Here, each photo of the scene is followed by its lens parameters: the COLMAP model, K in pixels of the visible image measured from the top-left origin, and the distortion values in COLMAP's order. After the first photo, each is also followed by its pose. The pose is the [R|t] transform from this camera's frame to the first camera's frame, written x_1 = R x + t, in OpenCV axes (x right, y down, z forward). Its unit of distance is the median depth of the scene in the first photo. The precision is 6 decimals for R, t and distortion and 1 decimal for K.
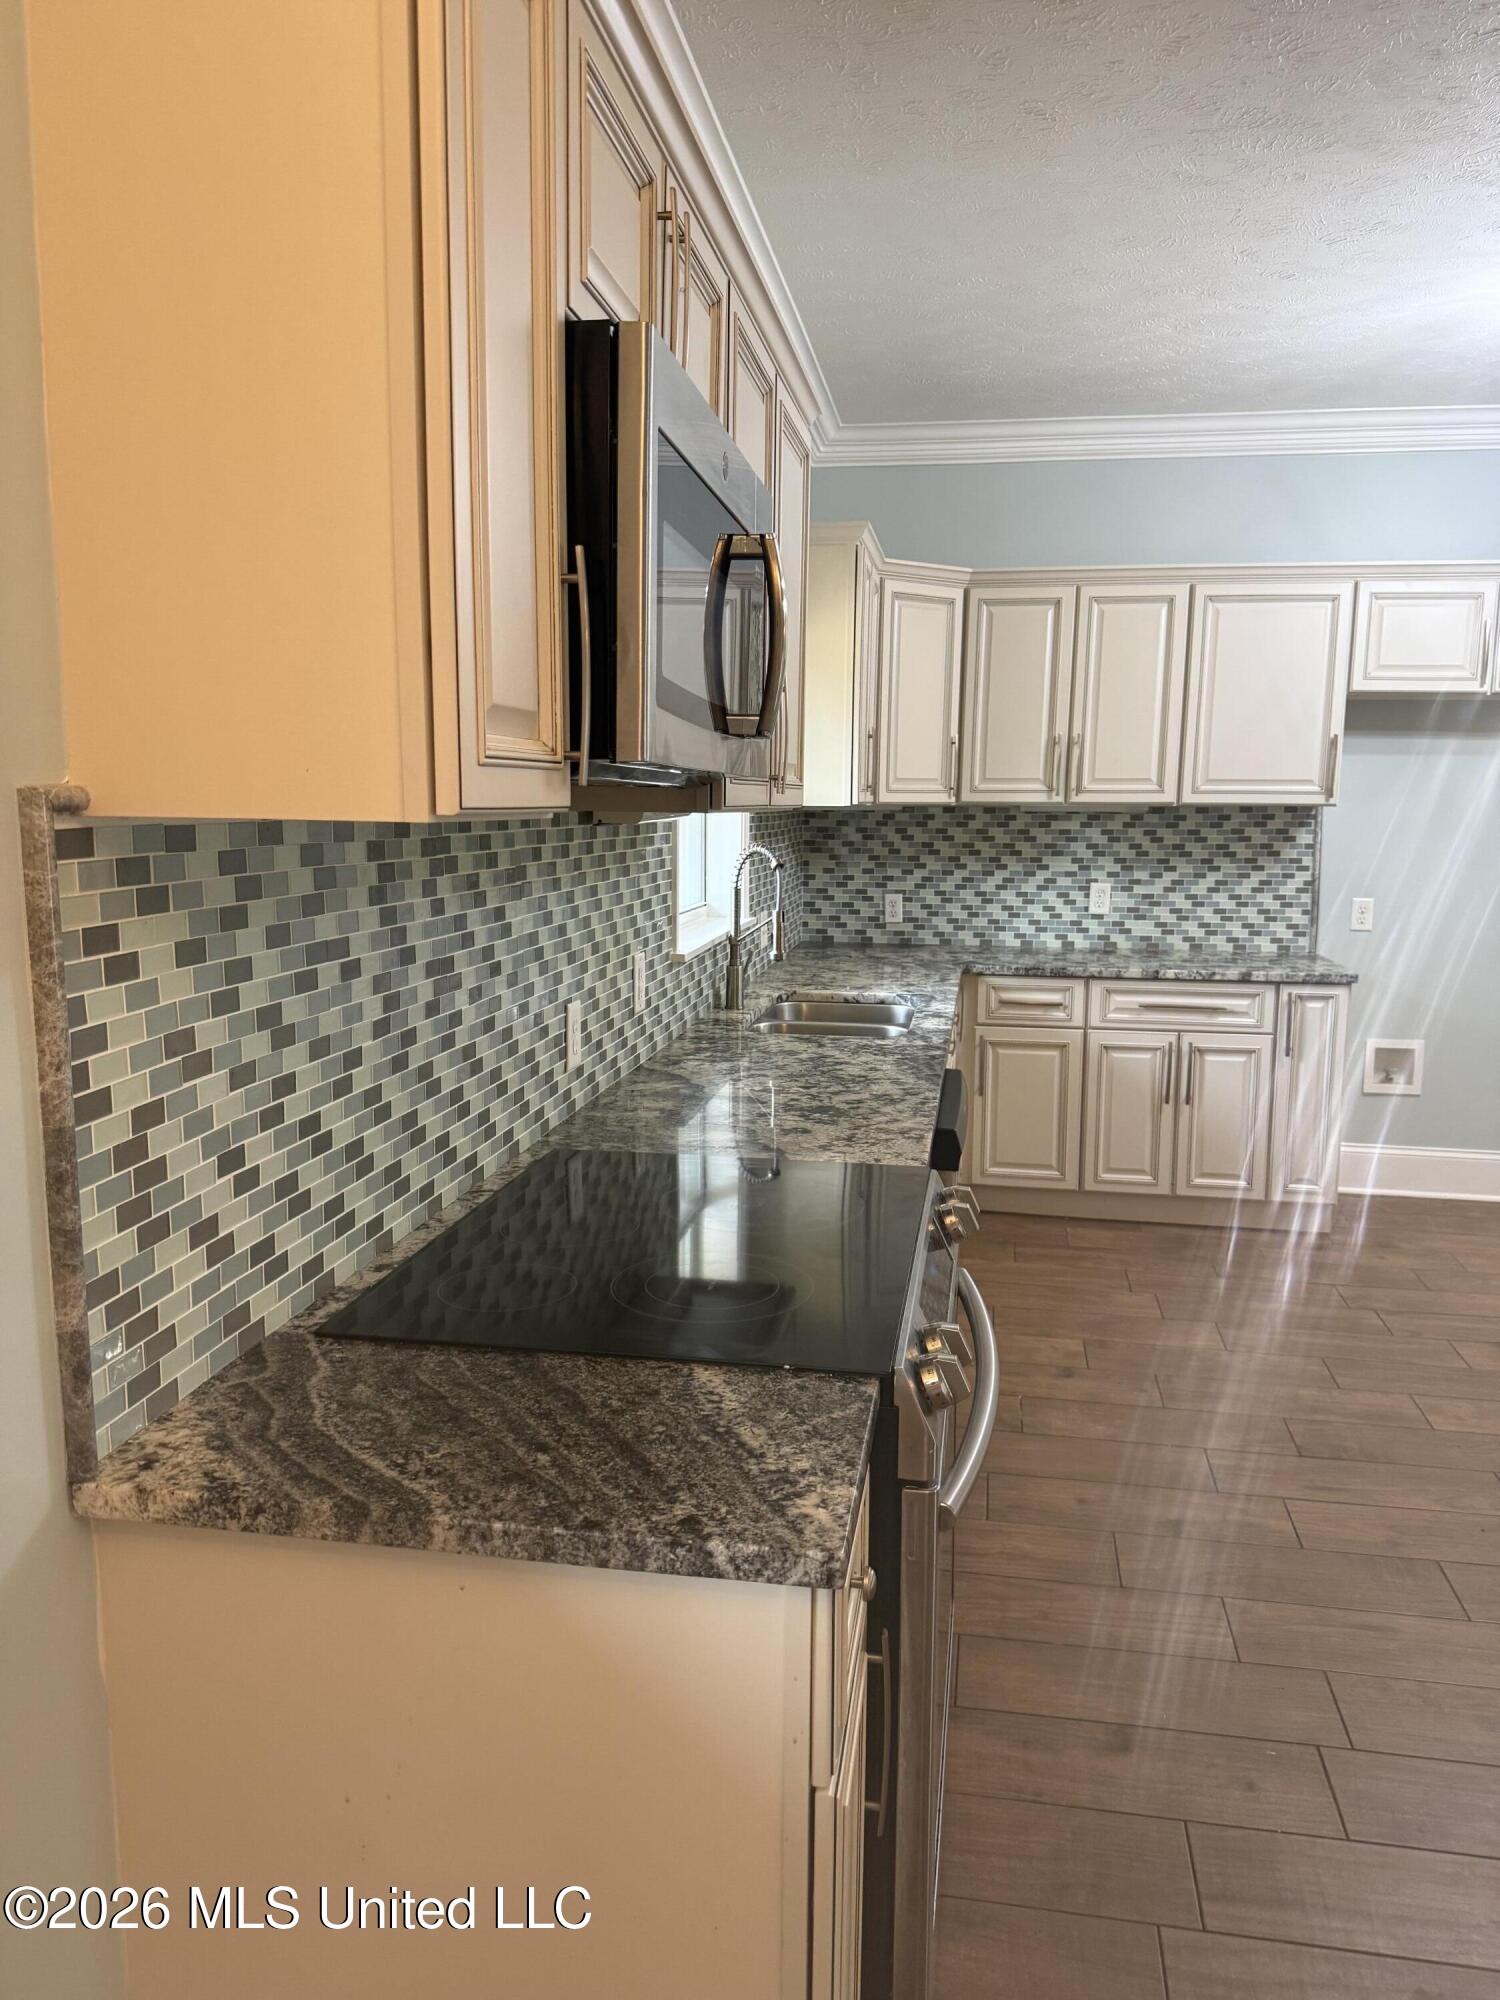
lens RADIAL K [[1393.5, 0, 742.6], [0, 1393.5, 1010.0], [0, 0, 1]] dist [0.058026, -0.001913]
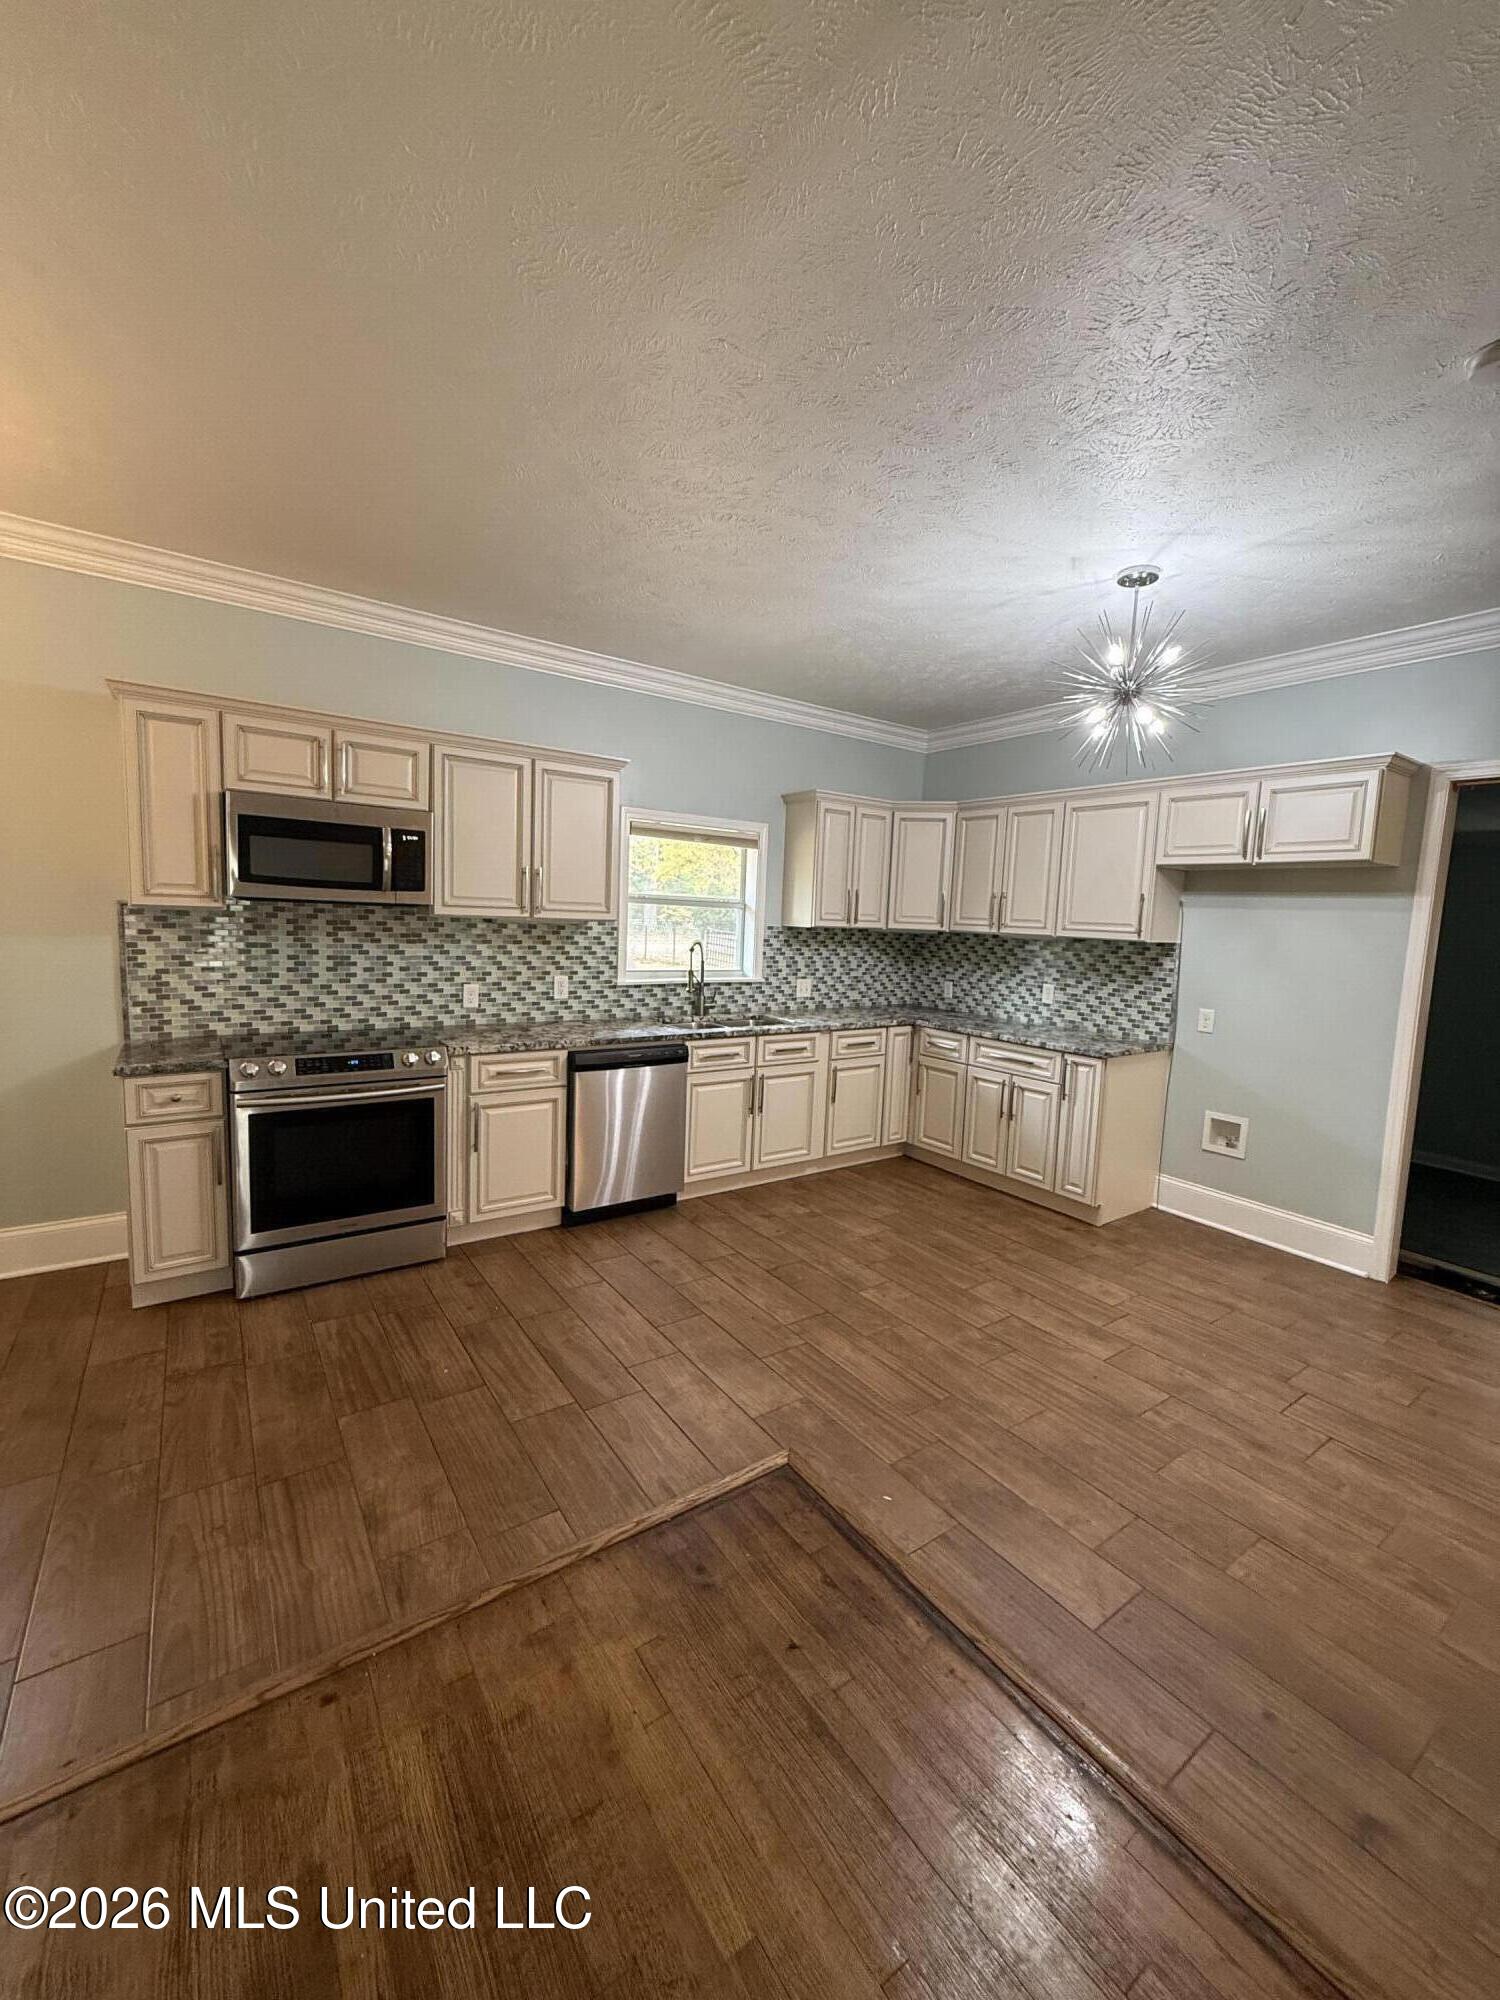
lens RADIAL K [[794.9, 0, 749.4], [0, 794.9, 996.2], [0, 0, 1]] dist [0.000365, -0.000089]
pose [[0.705238, 0.092291, -0.702938, 0.728219], [-0.139177, 0.990221, -0.009623, -0.022986], [0.695176, 0.104619, 0.711186, 0.126163]]
